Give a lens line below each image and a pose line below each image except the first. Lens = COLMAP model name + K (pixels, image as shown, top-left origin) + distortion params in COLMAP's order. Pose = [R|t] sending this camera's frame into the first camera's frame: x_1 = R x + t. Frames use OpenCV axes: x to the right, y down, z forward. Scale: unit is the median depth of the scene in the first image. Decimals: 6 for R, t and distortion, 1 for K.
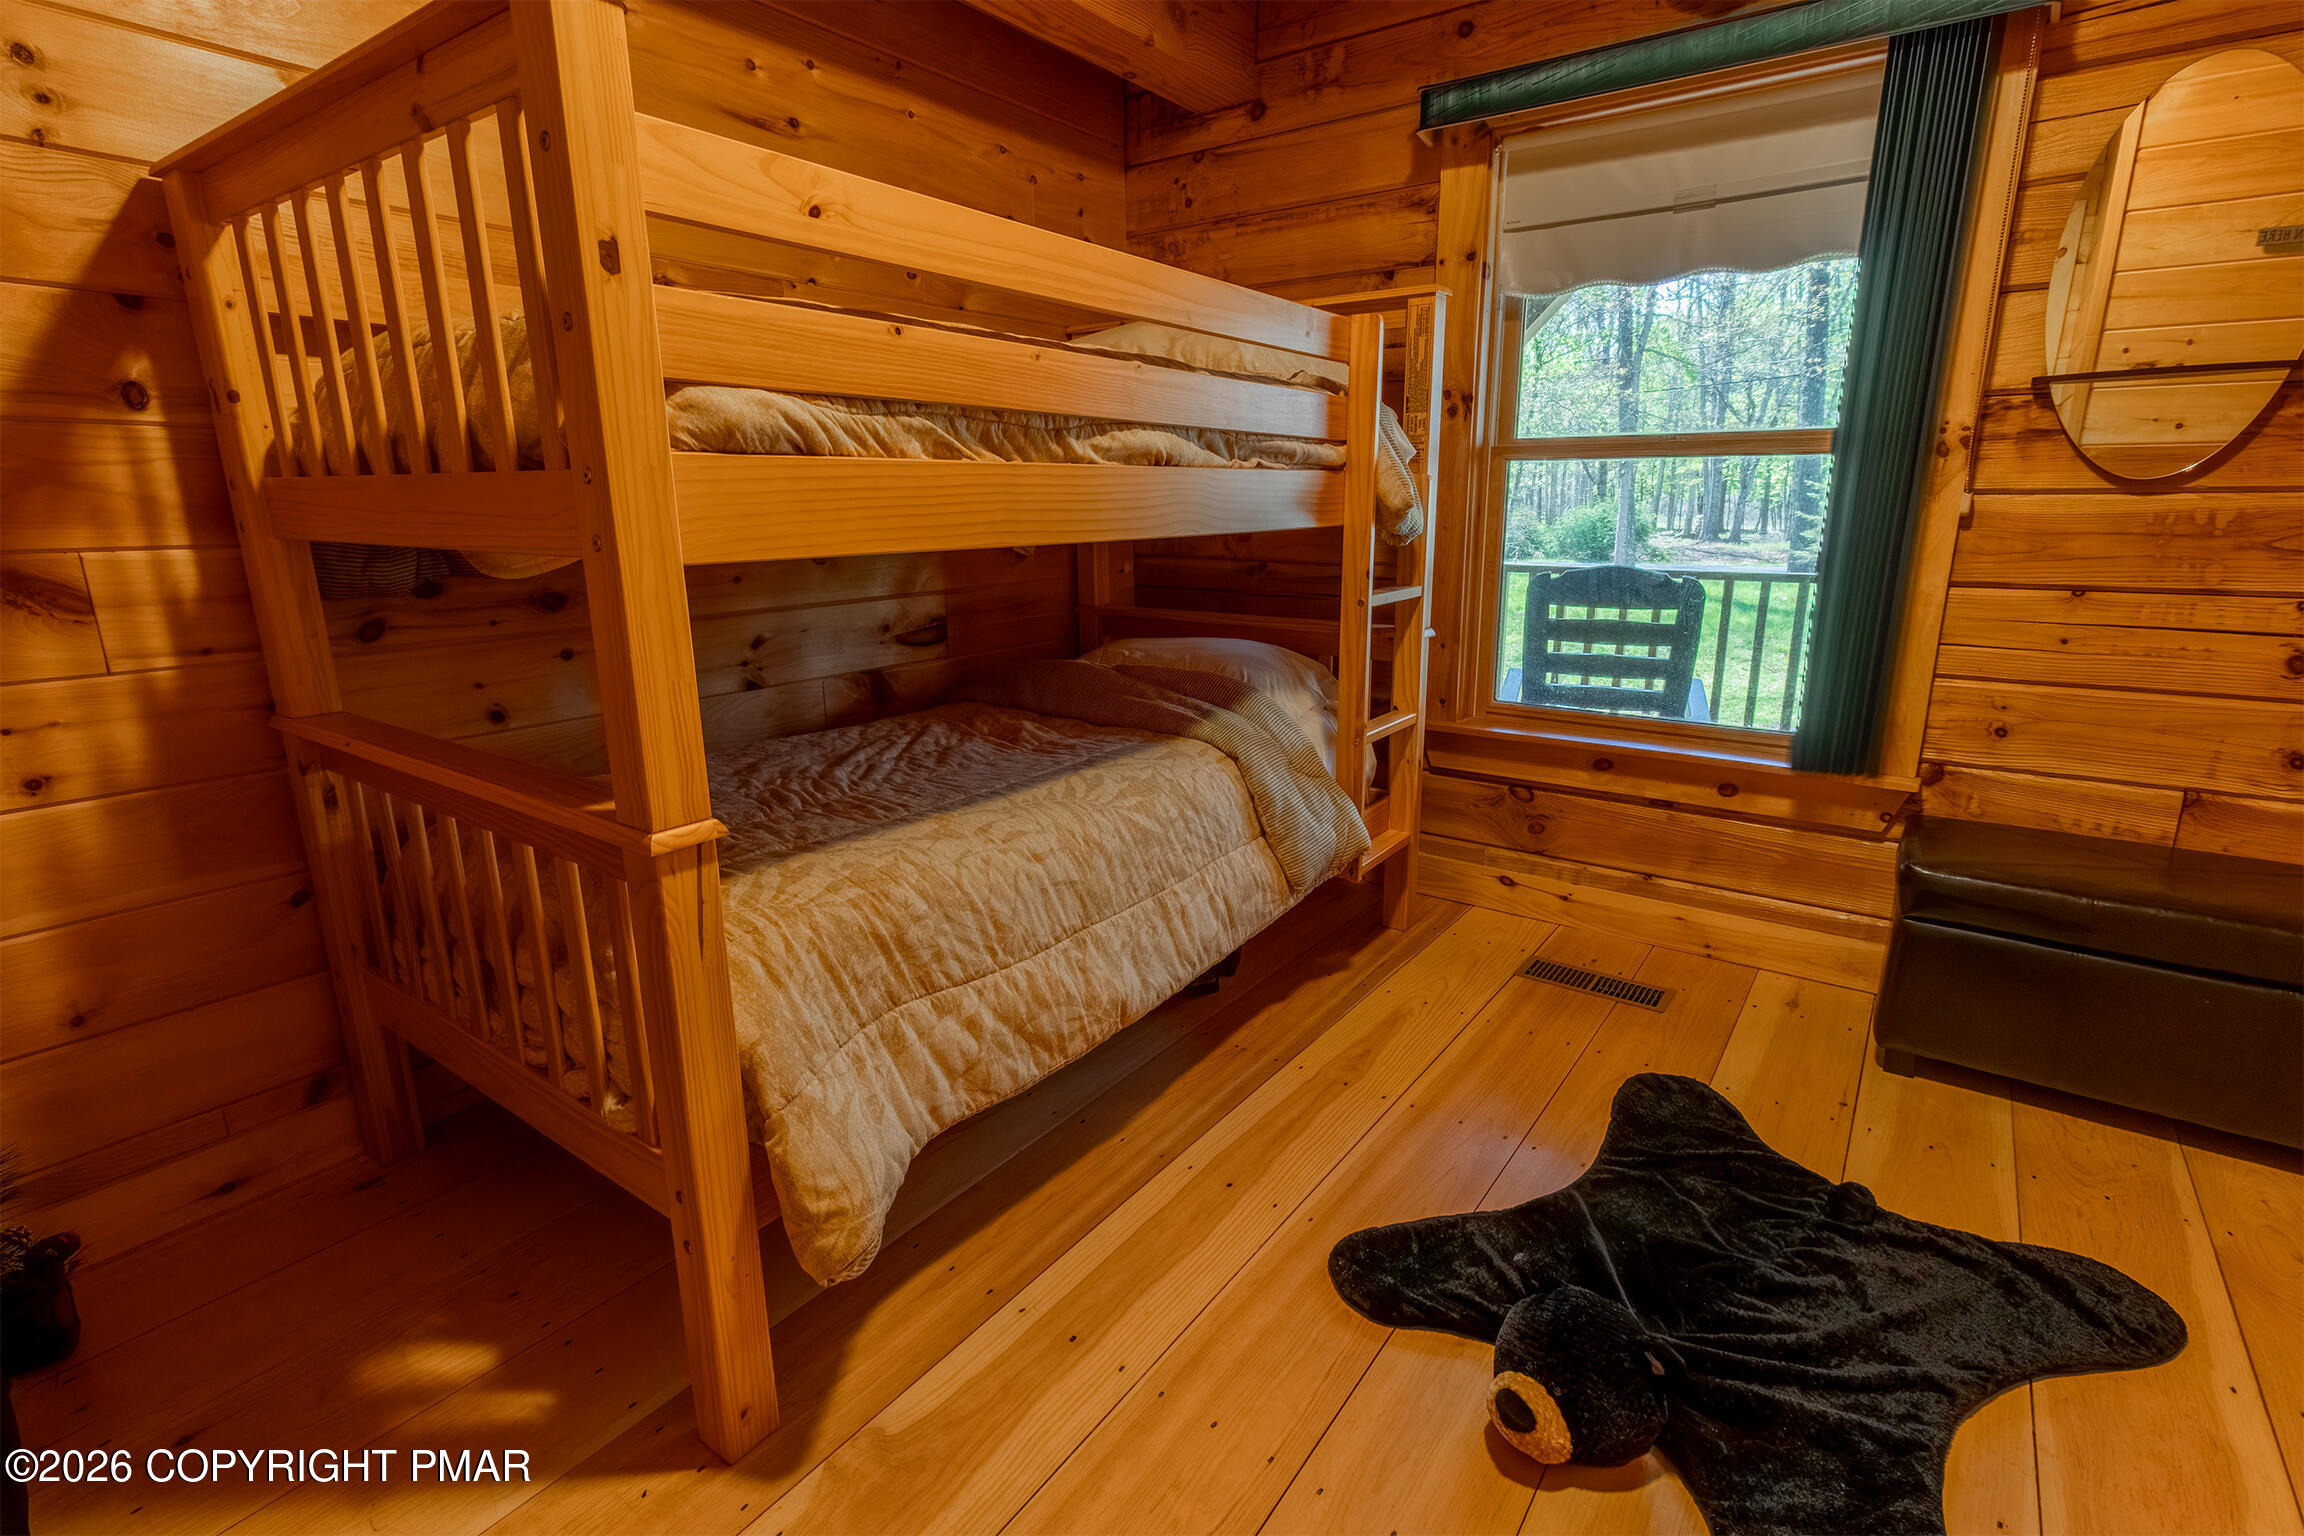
lens RADIAL K [[1071.0, 0, 1167.6], [0, 1071.0, 761.6], [0, 0, 1]] dist [0.005434, 0.001073]
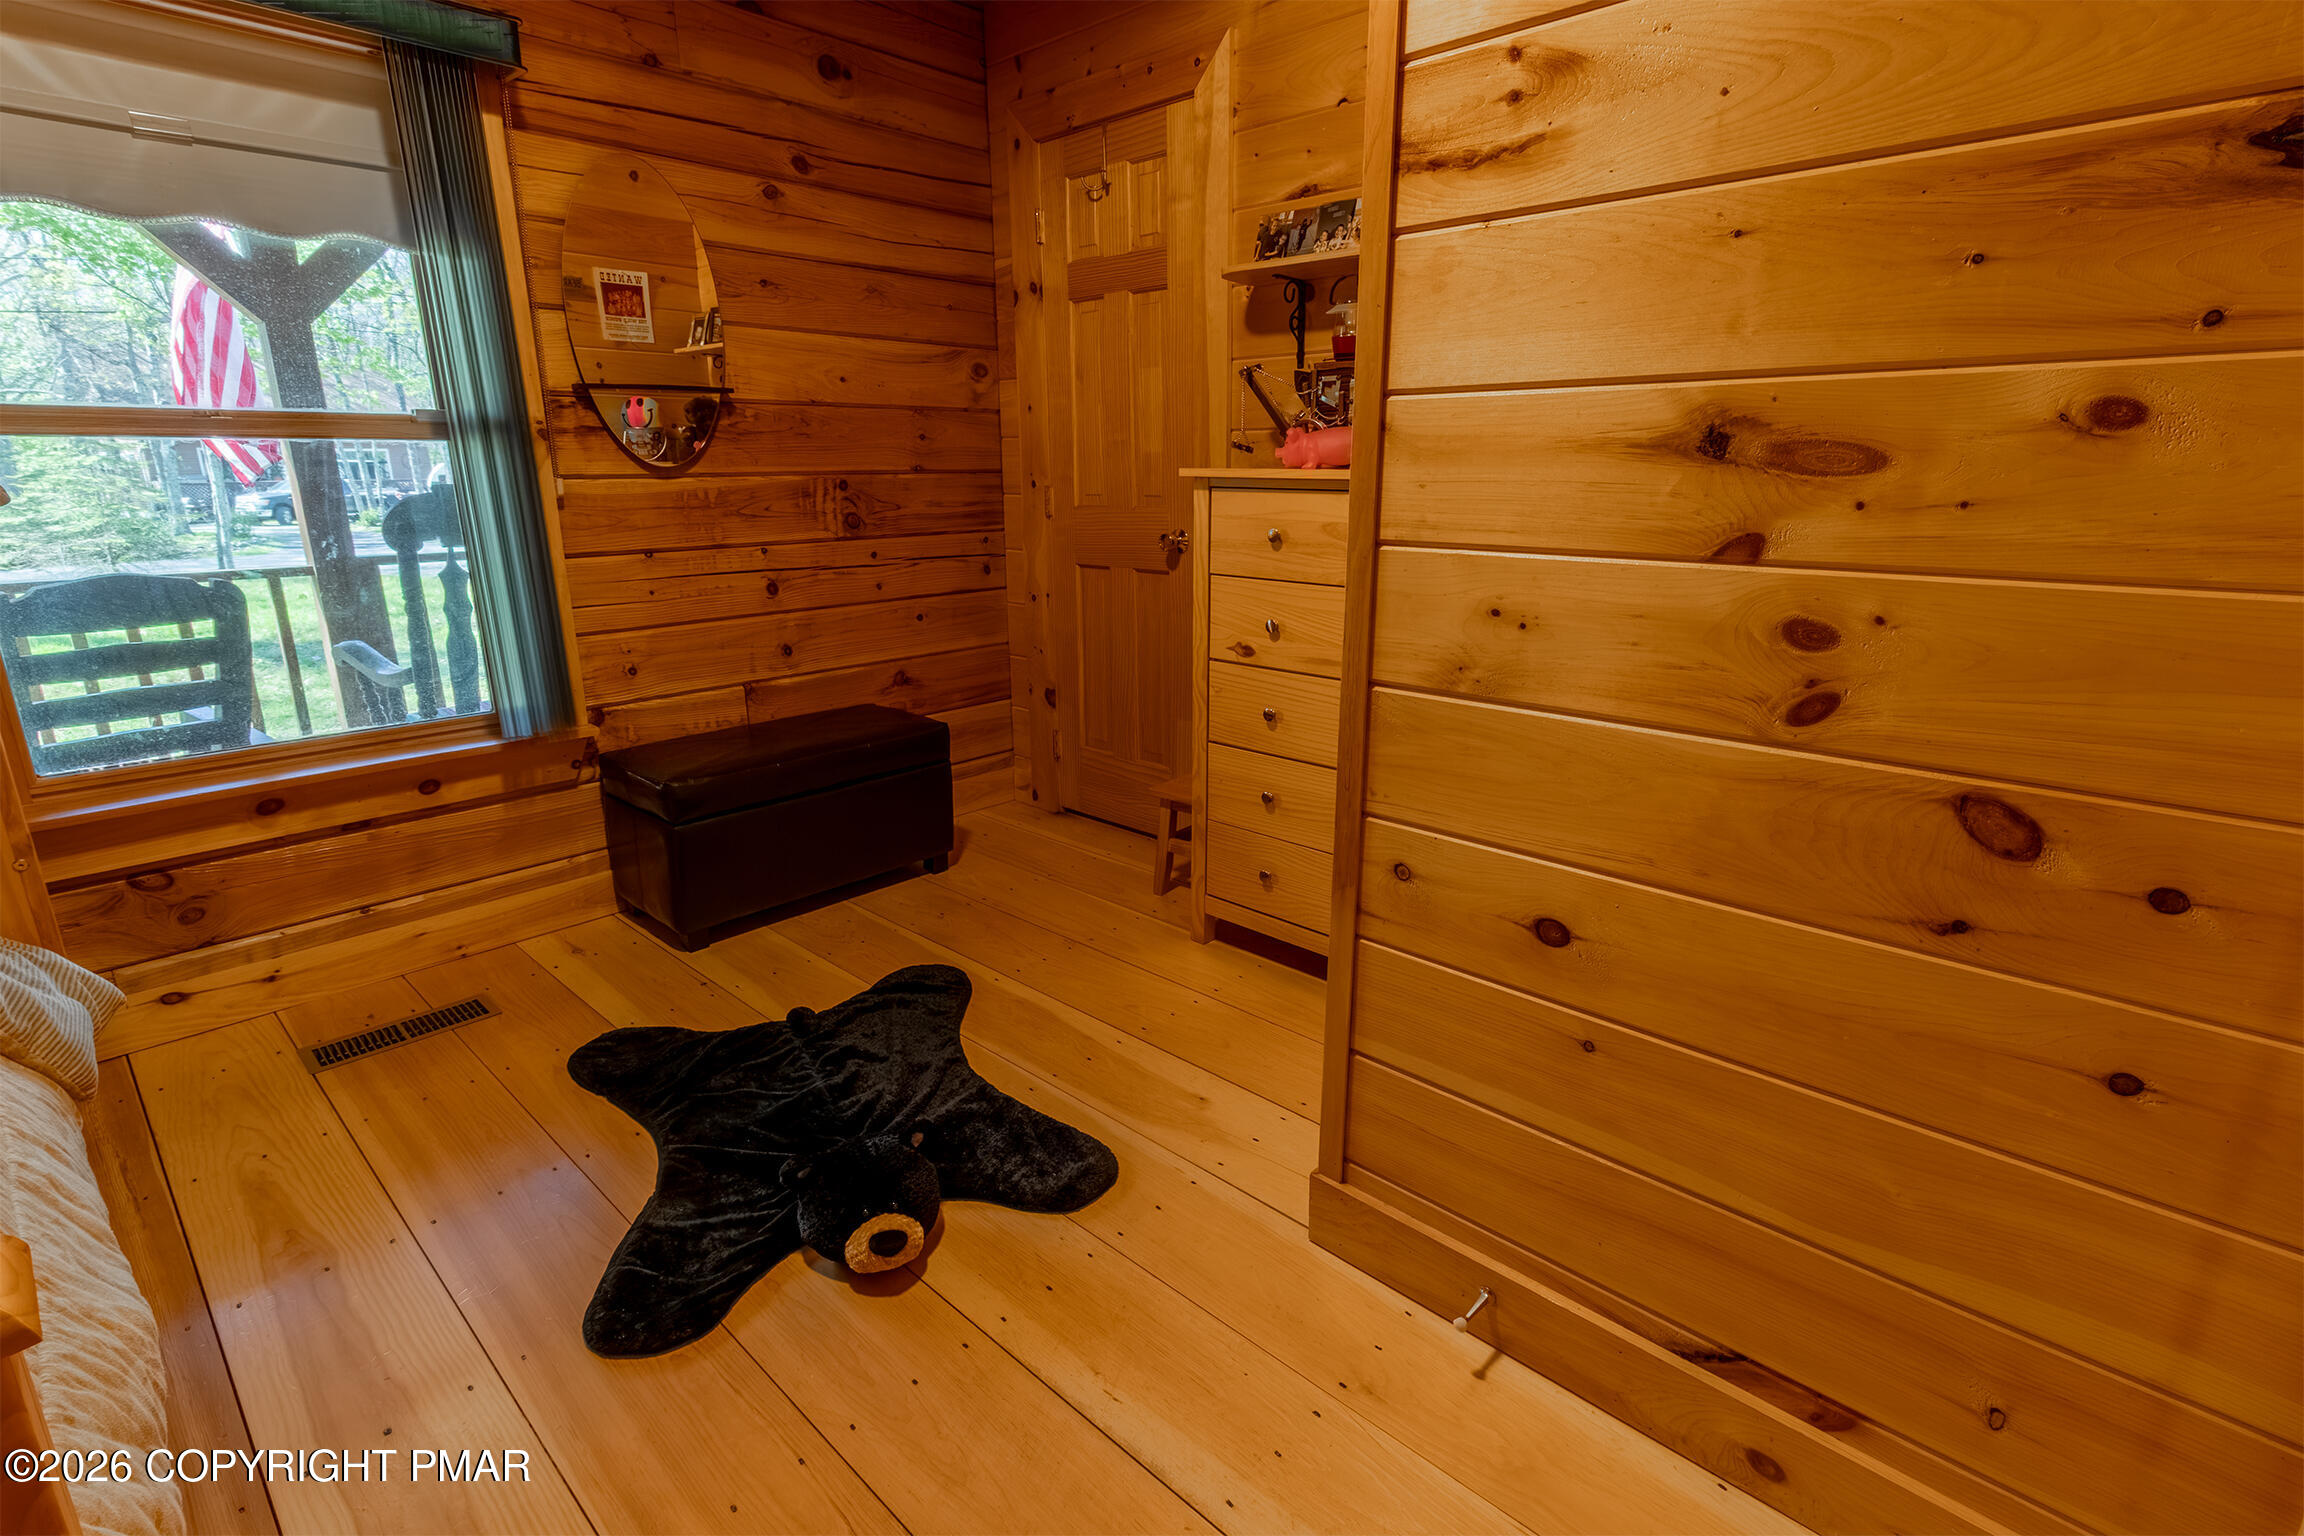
lens RADIAL K [[1071.0, 0, 1166.5], [0, 1071.0, 765.5], [0, 0, 1]] dist [0.005434, 0.001073]
pose [[0.122373, -0.263356, 0.956906, -0.379690], [0.248680, 0.941532, 0.227323, -0.055594], [-0.960824, 0.210145, 0.180710, 0.216582]]
